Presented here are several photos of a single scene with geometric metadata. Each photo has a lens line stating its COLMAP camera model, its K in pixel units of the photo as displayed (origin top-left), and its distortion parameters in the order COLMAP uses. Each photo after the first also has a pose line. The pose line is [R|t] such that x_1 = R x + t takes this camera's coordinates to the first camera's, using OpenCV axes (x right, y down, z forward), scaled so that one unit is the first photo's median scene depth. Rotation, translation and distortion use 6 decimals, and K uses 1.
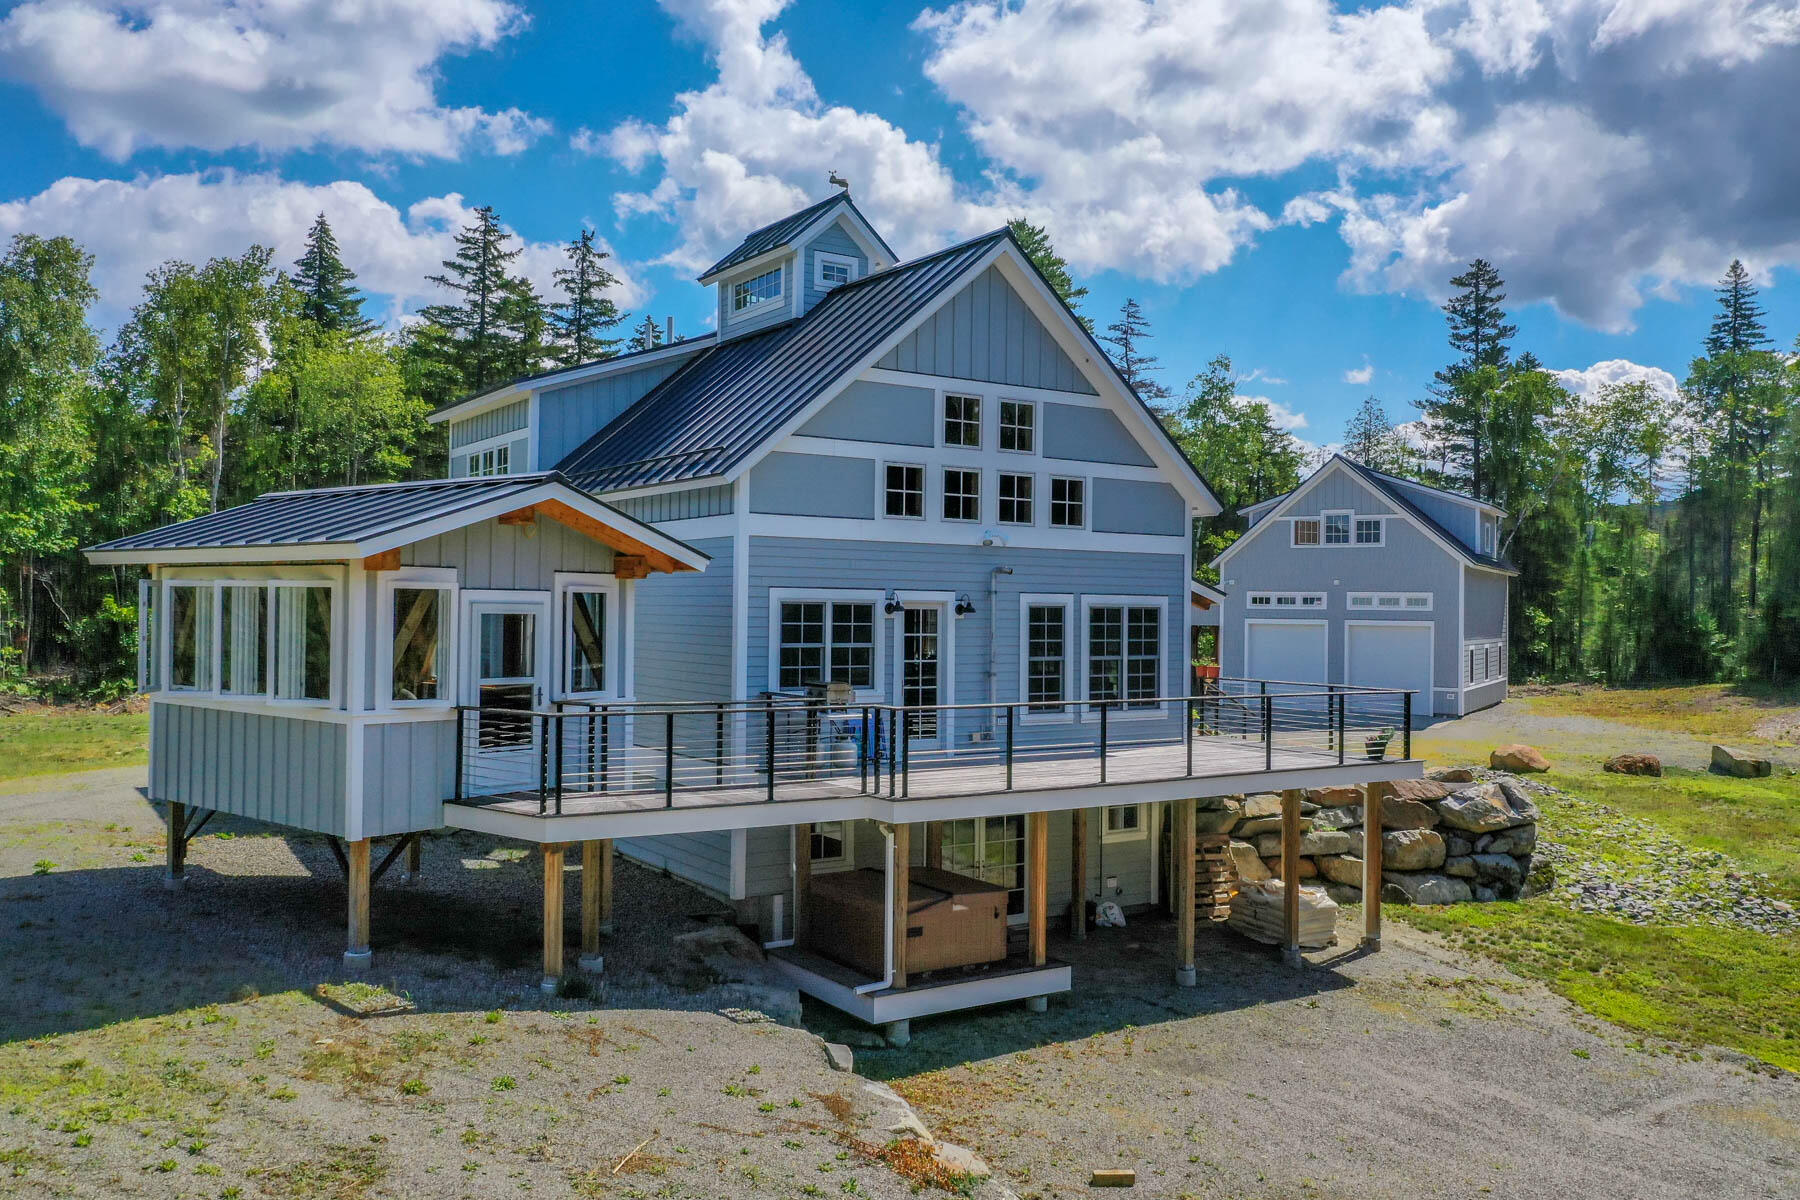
lens RADIAL K [[1418.4, 0, 897.5], [0, 1418.4, 589.4], [0, 0, 1]] dist [0.011507, -0.014646]
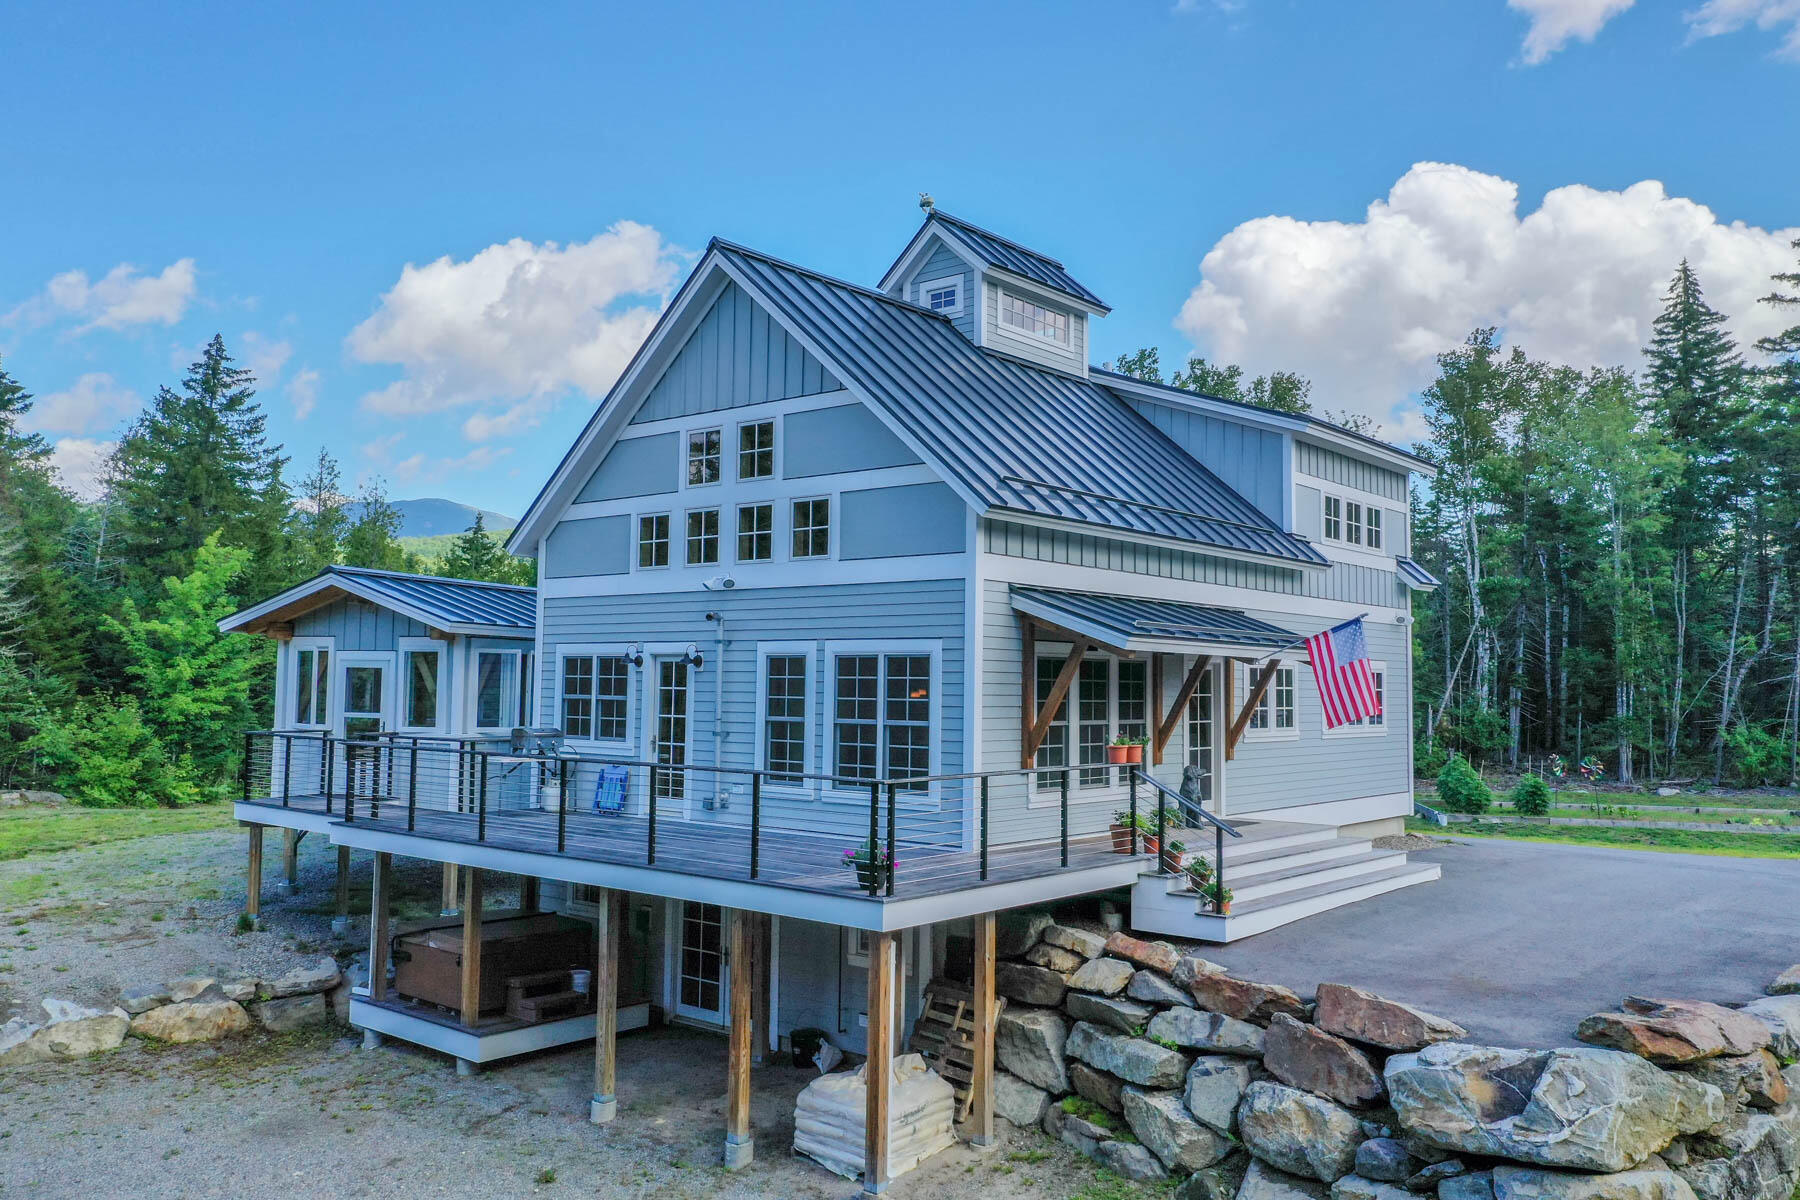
lens RADIAL K [[1418.4, 0, 896.9], [0, 1418.4, 593.1], [0, 0, 1]] dist [0.011507, -0.014646]
pose [[0.286268, -0.071530, -0.955476, 0.937055], [0.002784, 0.997267, -0.073825, 0.037644], [0.958146, 0.018474, 0.285685, 0.836103]]
